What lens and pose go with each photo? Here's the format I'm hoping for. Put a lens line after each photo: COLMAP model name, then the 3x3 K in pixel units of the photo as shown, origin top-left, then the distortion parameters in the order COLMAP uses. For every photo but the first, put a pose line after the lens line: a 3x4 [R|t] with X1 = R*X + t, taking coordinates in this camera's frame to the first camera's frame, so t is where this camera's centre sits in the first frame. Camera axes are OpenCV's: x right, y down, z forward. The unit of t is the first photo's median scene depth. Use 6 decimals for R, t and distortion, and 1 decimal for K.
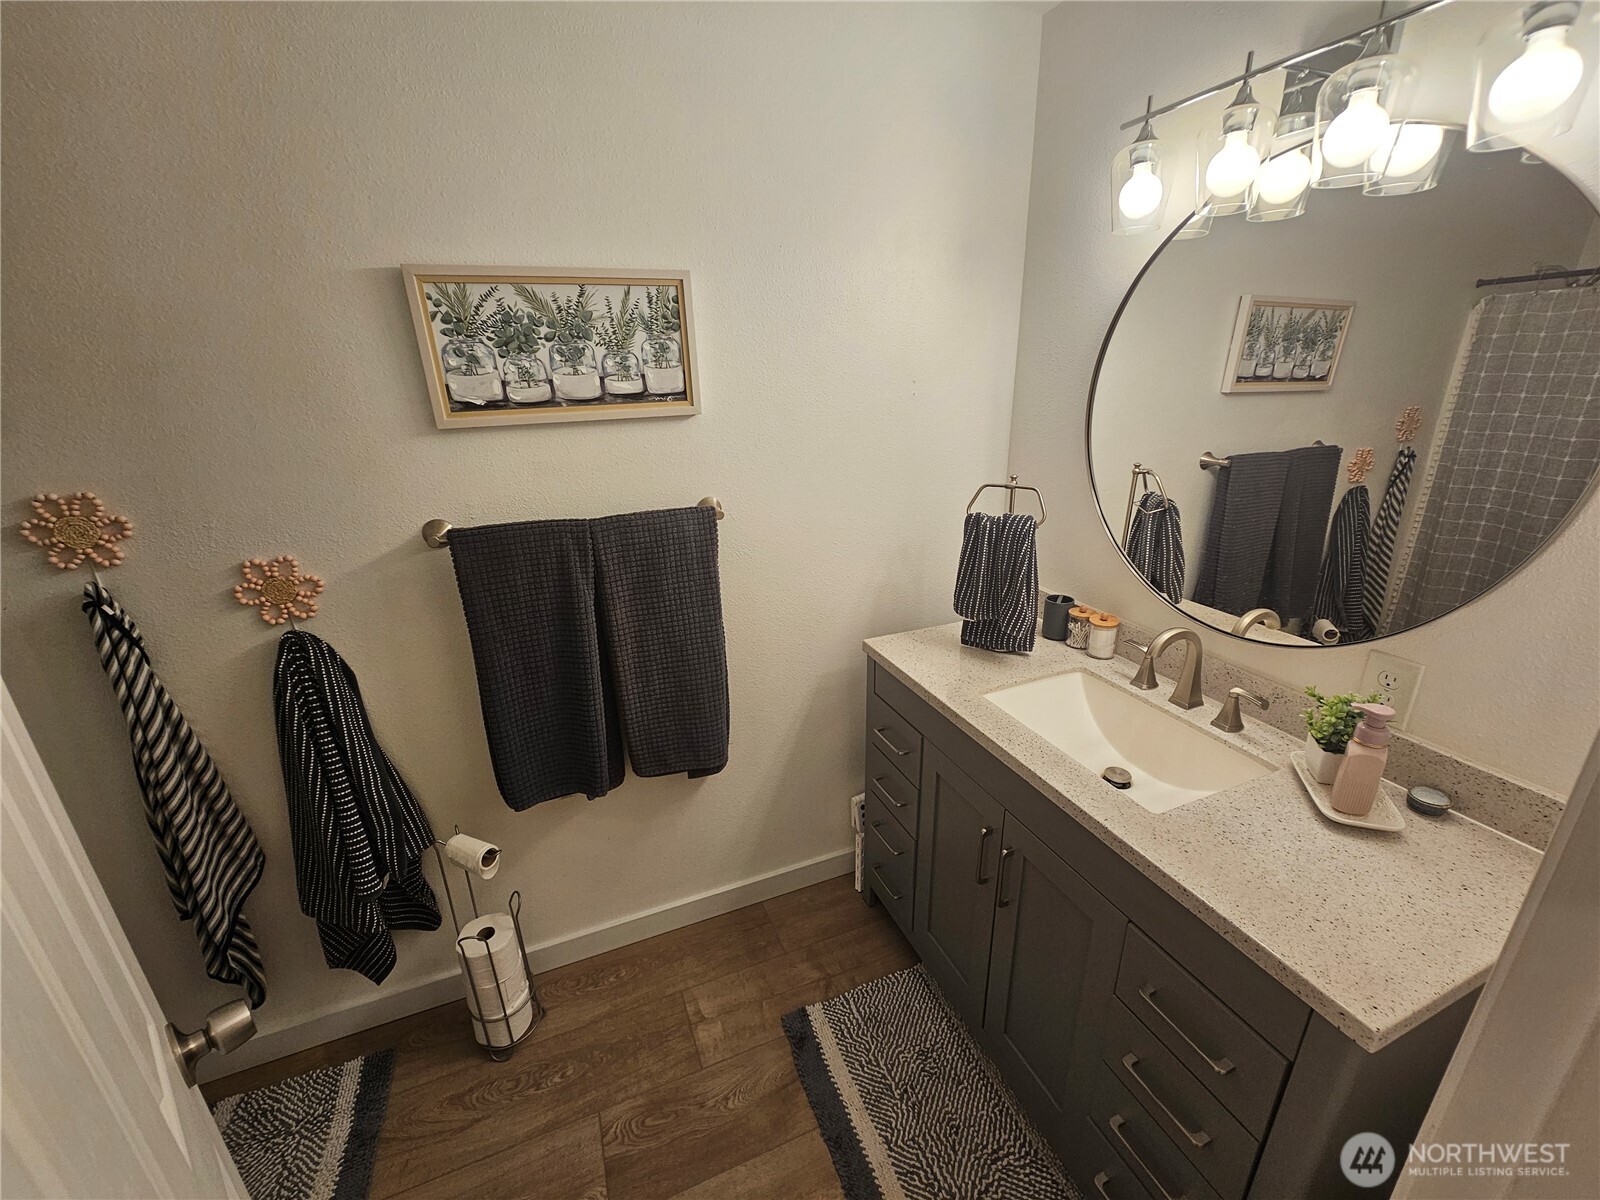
lens RADIAL K [[655.5, 0, 799.8], [0, 655.5, 602.8], [0, 0, 1]] dist [0.001088, -0.000474]
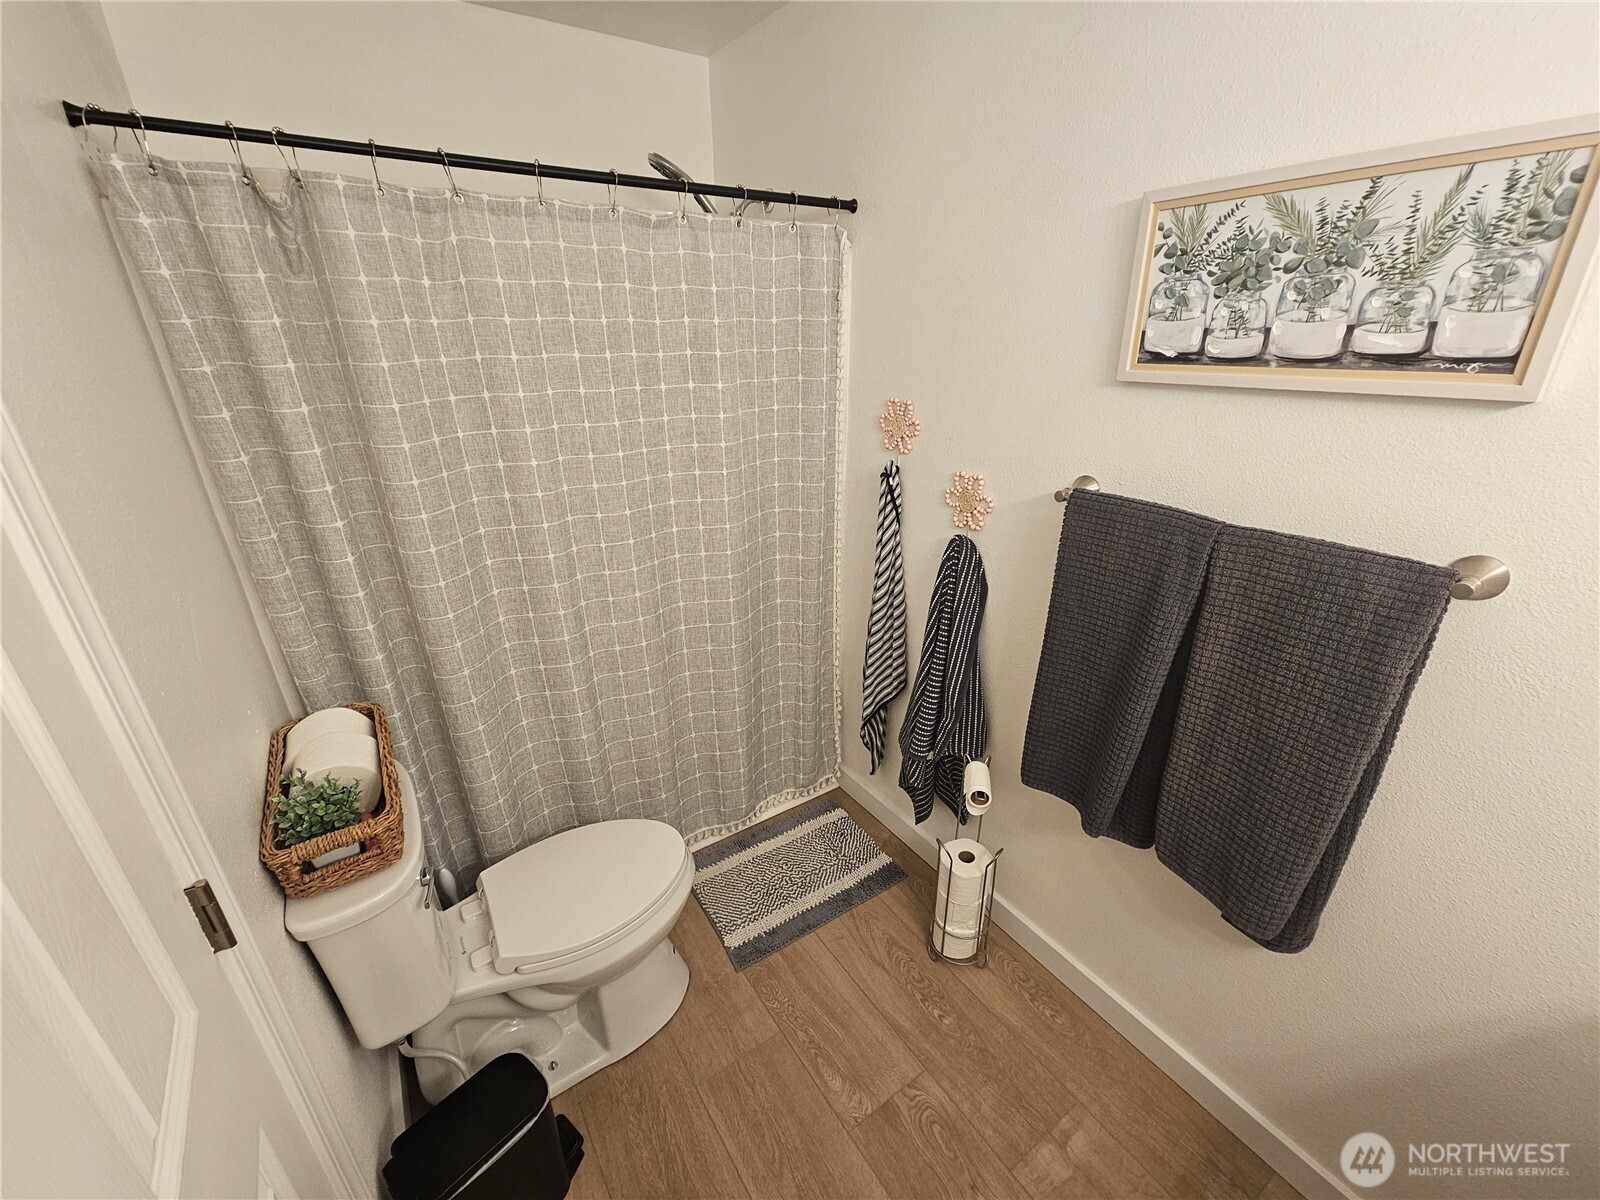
lens RADIAL K [[655.5, 0, 801.1], [0, 655.5, 598.9], [0, 0, 1]] dist [0.001088, -0.000474]
pose [[0.206127, 0.397669, -0.894076, 0.284168], [-0.318091, 0.891304, 0.323101, -0.144873], [0.925381, 0.217798, 0.310217, 0.366061]]
